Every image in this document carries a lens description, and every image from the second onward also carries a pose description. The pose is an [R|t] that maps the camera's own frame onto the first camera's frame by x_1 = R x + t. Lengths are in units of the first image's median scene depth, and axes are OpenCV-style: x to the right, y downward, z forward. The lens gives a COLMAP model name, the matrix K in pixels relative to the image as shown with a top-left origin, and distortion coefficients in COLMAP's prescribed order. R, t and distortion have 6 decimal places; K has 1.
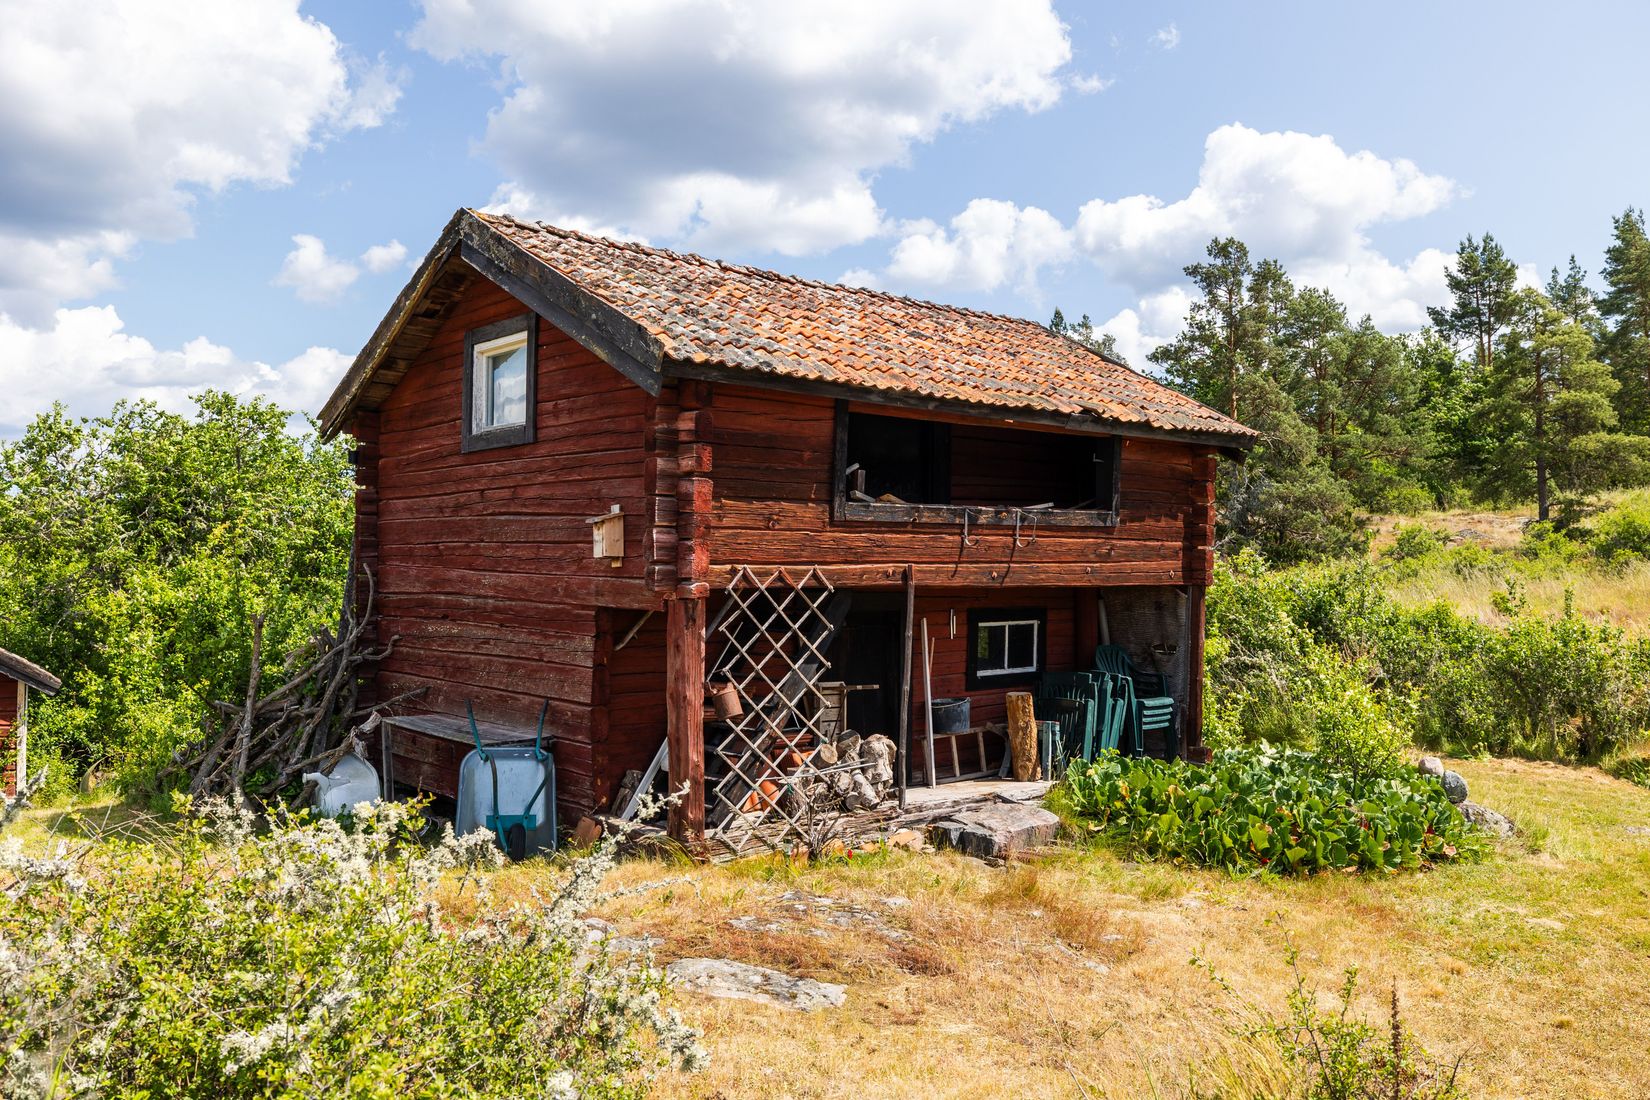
lens RADIAL K [[1154.7, 0, 825.0], [0, 1154.7, 550.0], [0, 0, 1]] dist [-0.006207, -0.006303]
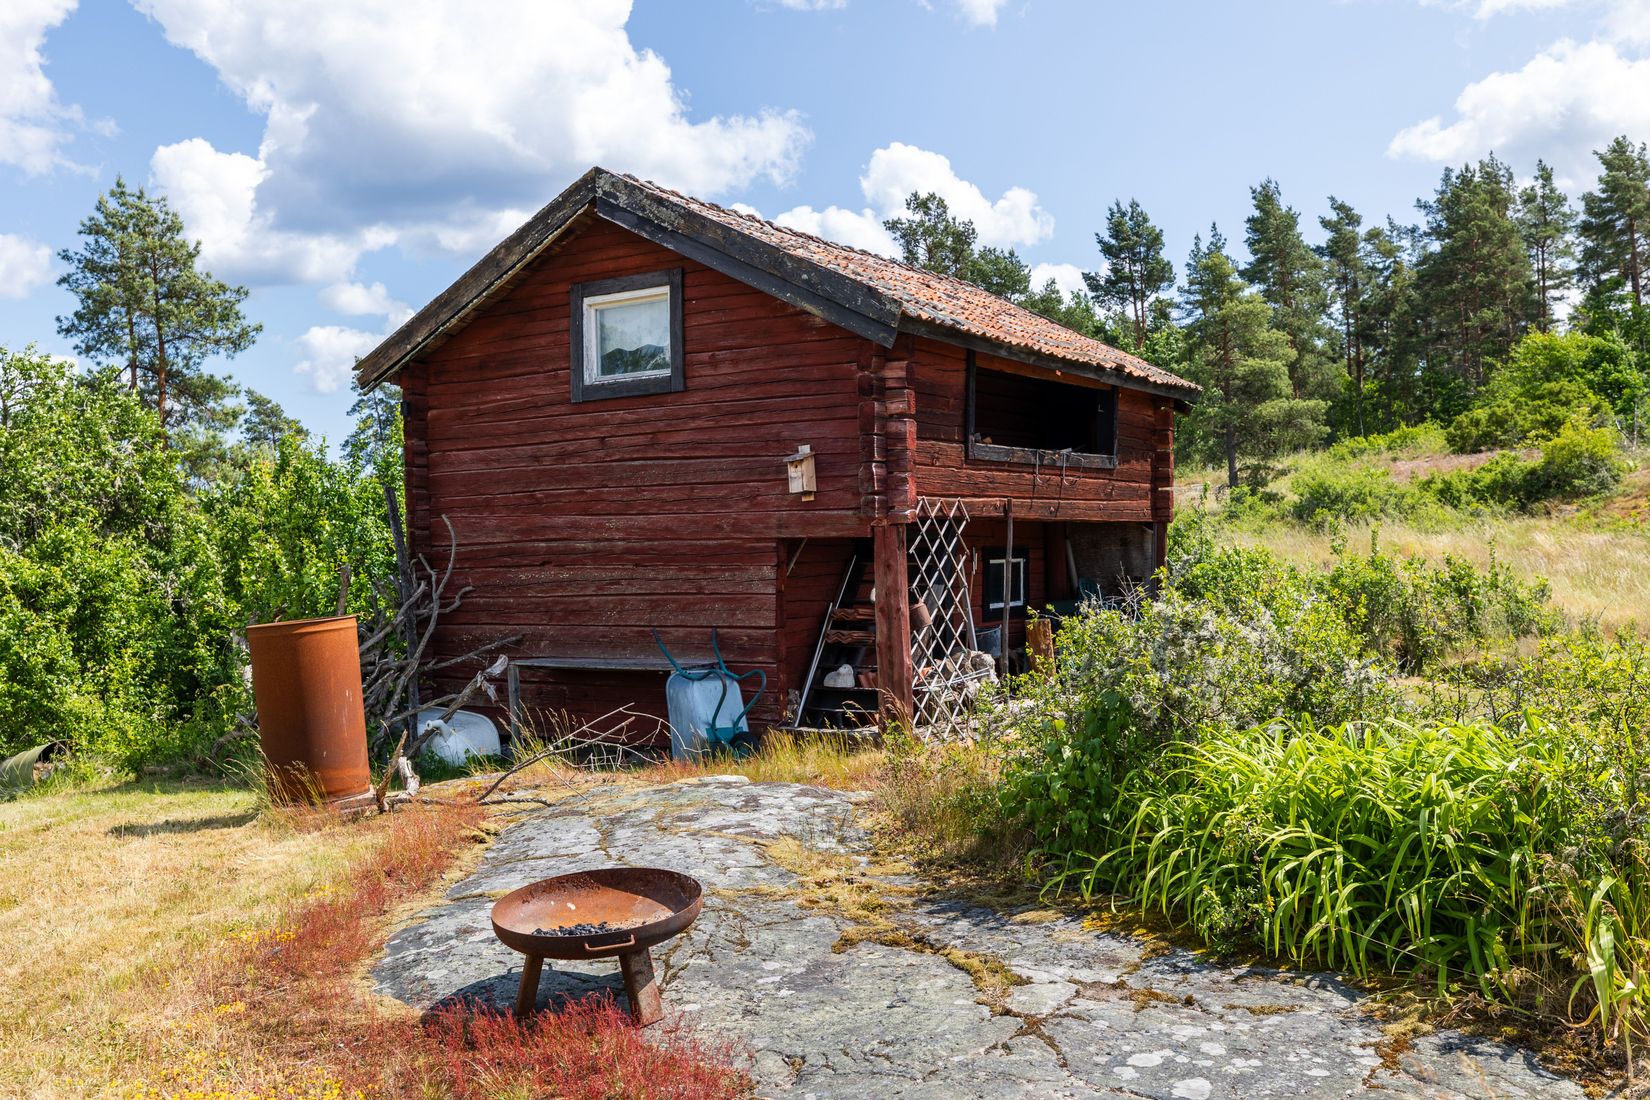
lens RADIAL K [[1320.7, 0, 779.8], [0, 1320.7, 541.4], [0, 0, 1]] dist [-0.006139, -0.004988]
pose [[0.965401, -0.026003, 0.259468, -0.447149], [0.024993, 0.999662, 0.007192, 0.036510], [-0.259568, -0.000458, 0.965725, -0.189226]]
